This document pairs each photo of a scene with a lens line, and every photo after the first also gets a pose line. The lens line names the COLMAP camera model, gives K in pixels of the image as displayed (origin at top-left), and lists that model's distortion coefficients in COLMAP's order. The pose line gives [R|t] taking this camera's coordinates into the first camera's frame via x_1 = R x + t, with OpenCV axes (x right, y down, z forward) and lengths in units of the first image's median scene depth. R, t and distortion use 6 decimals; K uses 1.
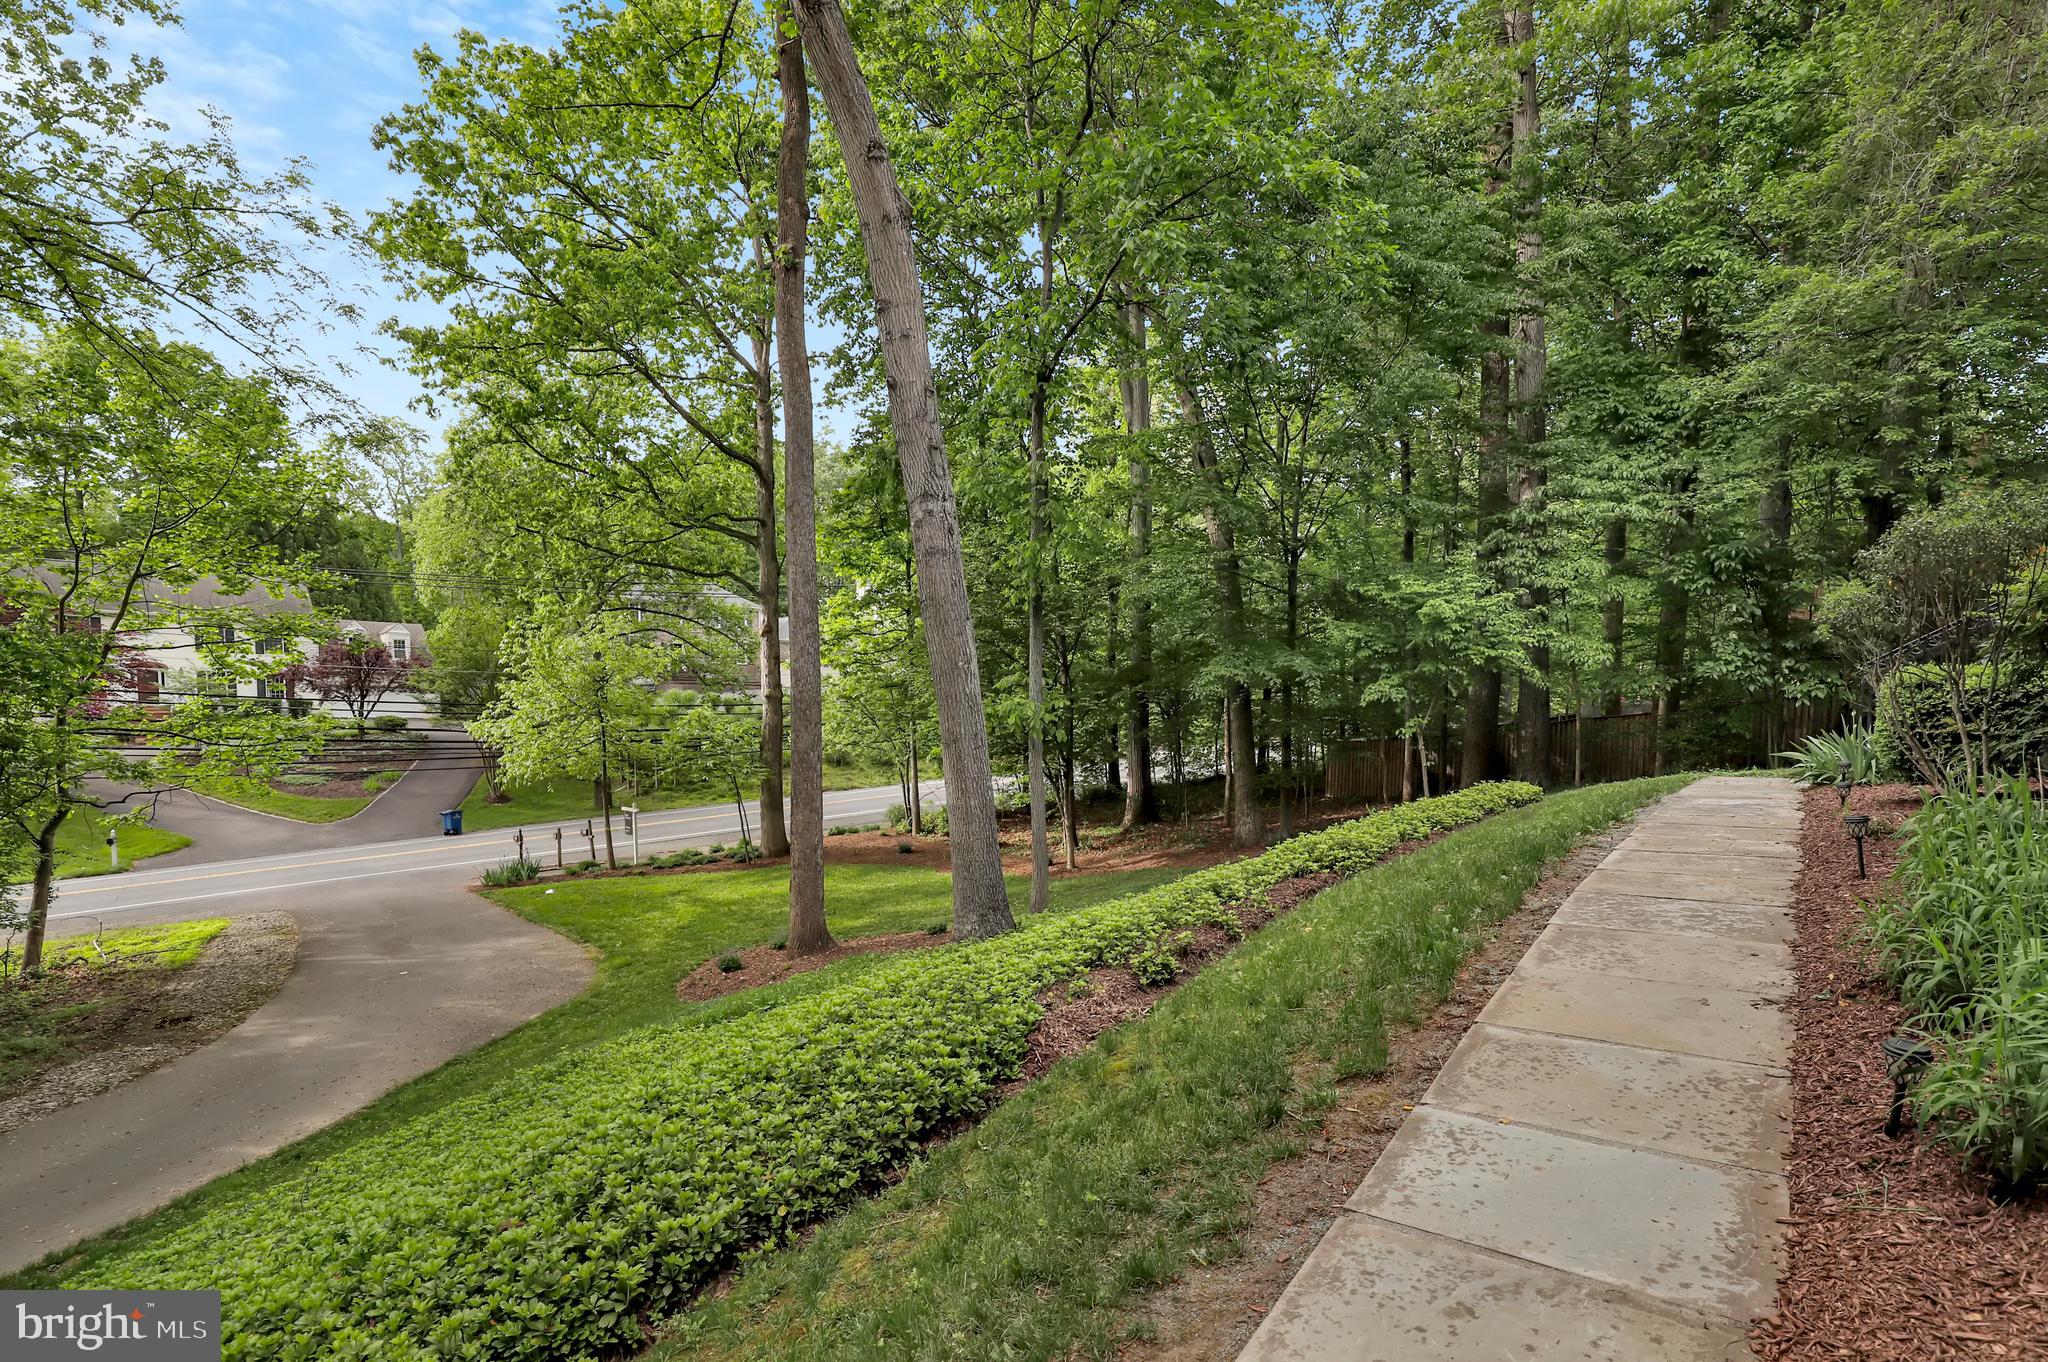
lens RADIAL K [[948.6, 0, 1026.1], [0, 948.6, 689.4], [0, 0, 1]] dist [0.005601, 0.002114]
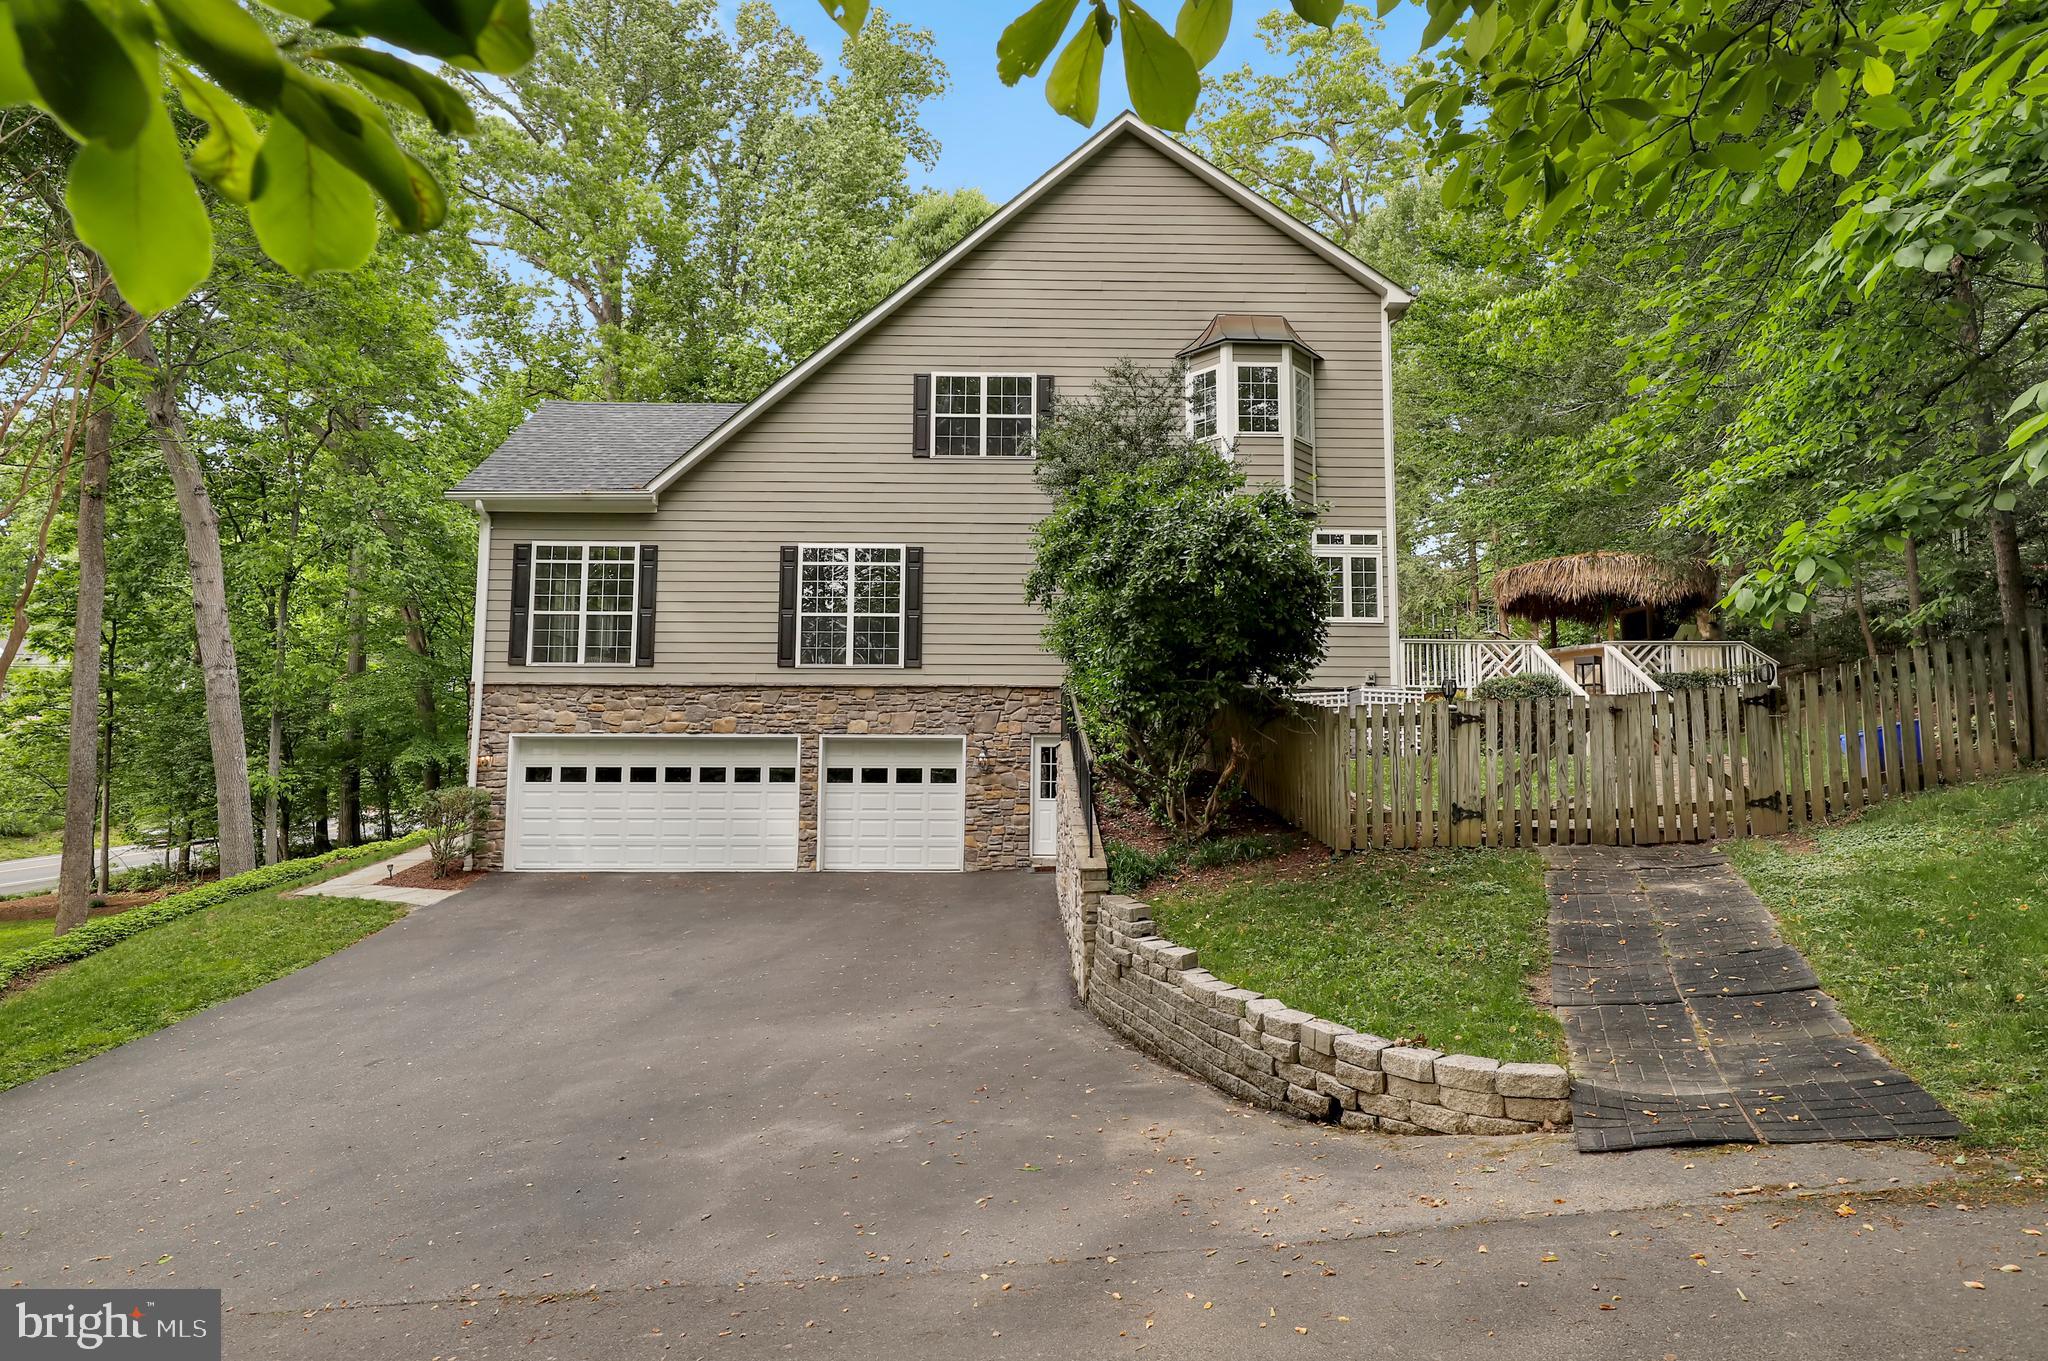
lens RADIAL K [[1050.0, 0, 1023.7], [0, 1050.0, 679.5], [0, 0, 1]] dist [0.001879, 0.001150]
pose [[0.773076, 0.040730, 0.633004, -0.073739], [-0.005553, 0.998333, -0.057454, -0.028009], [-0.634289, 0.040901, 0.772013, -0.606390]]
